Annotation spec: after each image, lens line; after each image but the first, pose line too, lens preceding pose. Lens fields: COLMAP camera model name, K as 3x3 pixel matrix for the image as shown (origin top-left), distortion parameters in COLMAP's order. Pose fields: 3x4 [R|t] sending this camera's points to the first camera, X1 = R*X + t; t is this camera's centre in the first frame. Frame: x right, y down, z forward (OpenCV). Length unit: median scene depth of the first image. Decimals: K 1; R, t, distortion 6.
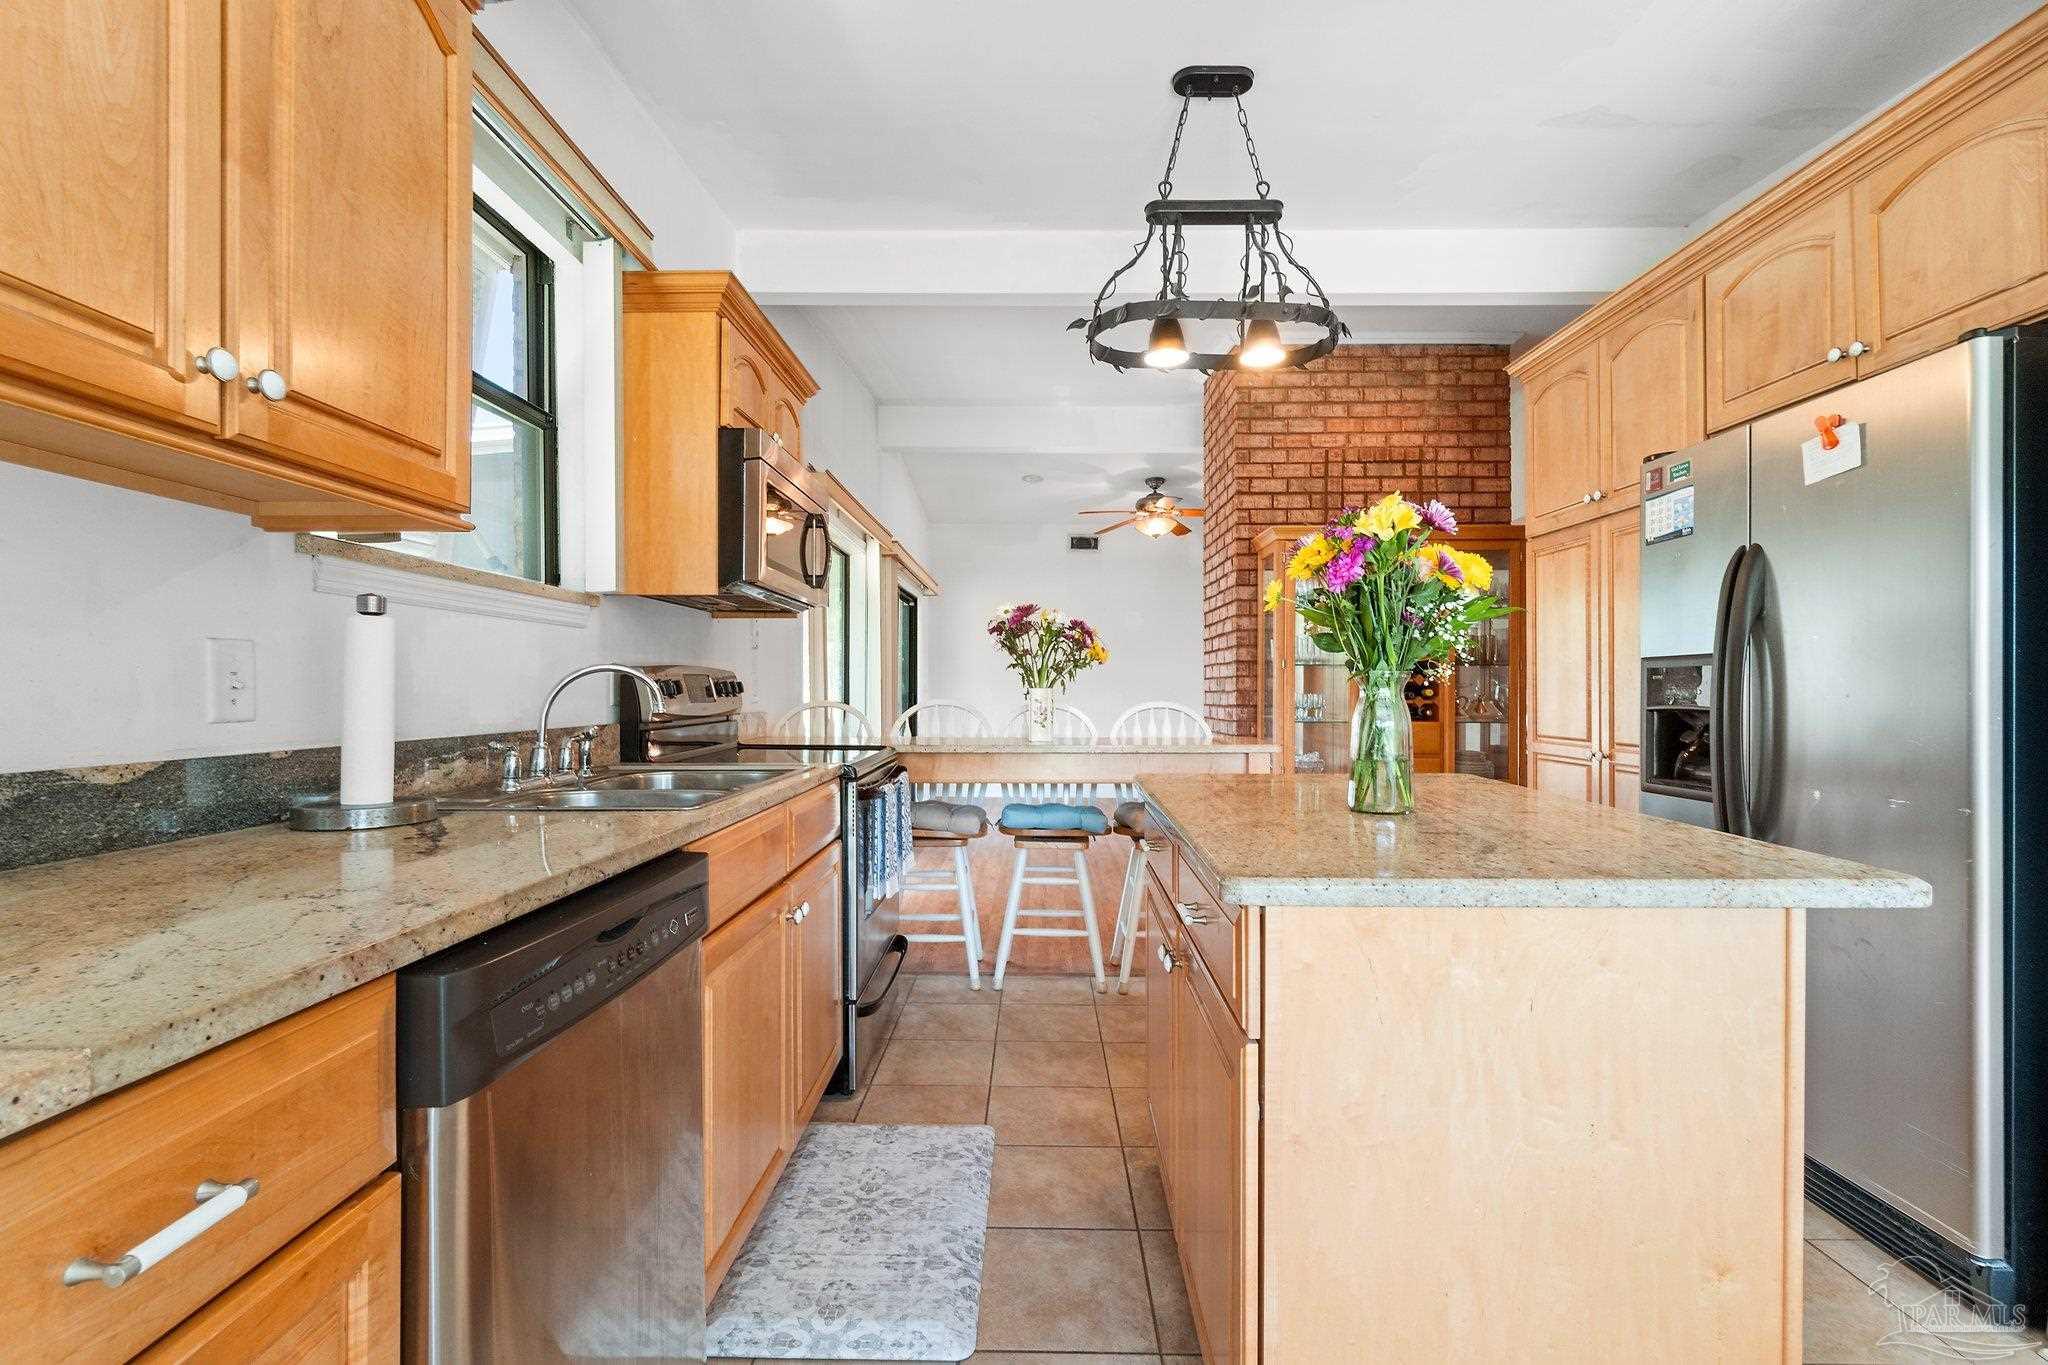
lens RADIAL K [[883.7, 0, 1010.5], [0, 883.7, 684.2], [0, 0, 1]] dist [-0.004827, 0.000670]
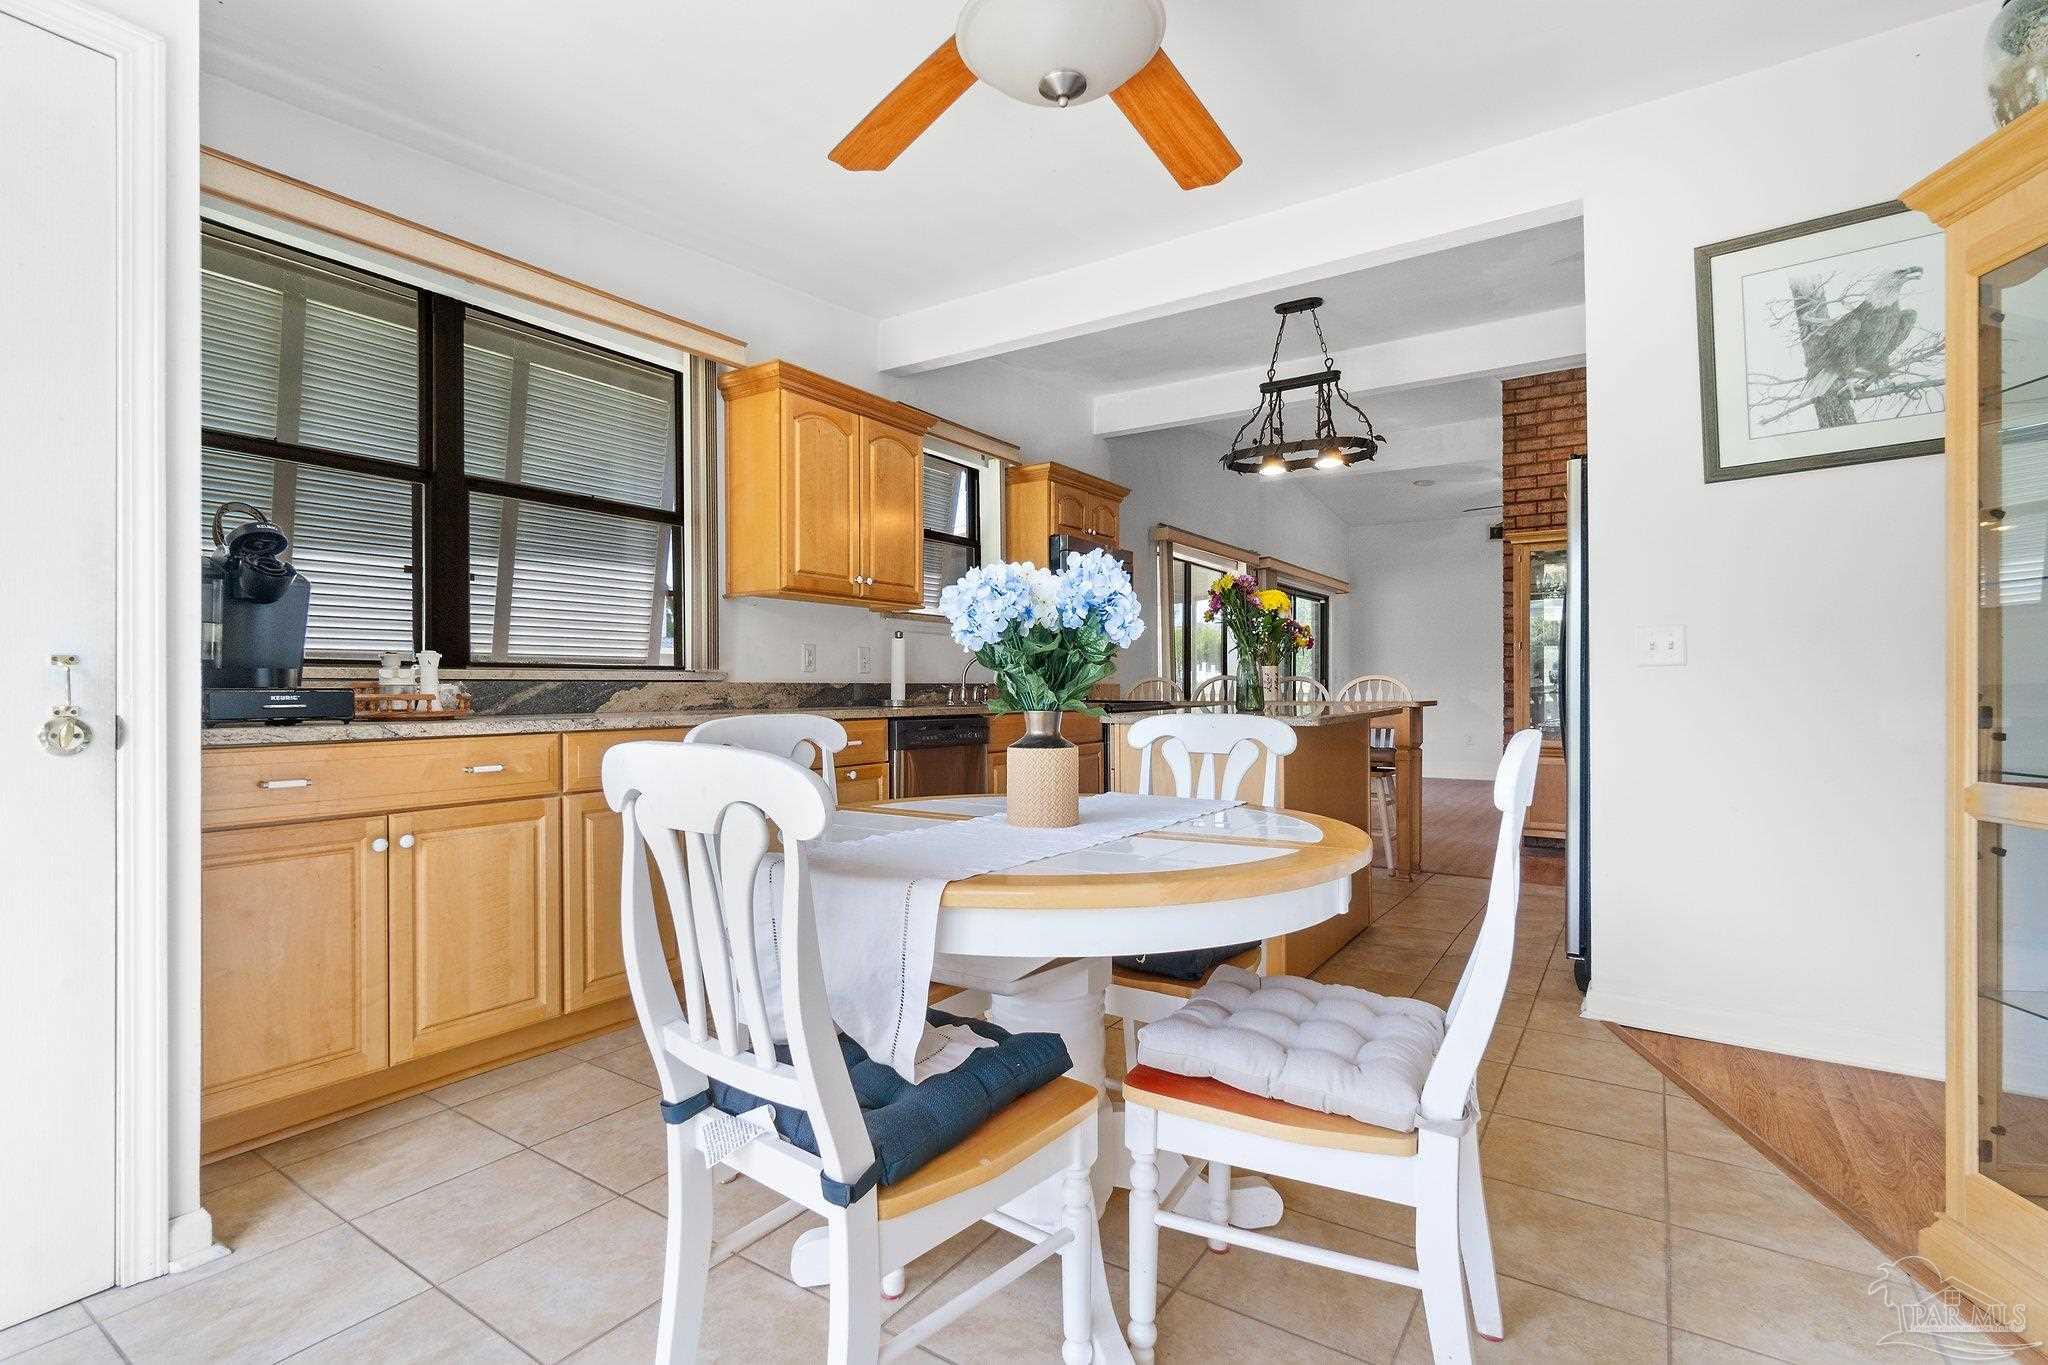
lens RADIAL K [[942.0, 0, 1030.6], [0, 942.0, 682.6], [0, 0, 1]] dist [0.000627, 0.000061]
pose [[0.848566, -0.007890, -0.529031, 0.747105], [0.008072, 0.999965, -0.001966, 0.044391], [0.529029, -0.002602, 0.848600, -0.820609]]
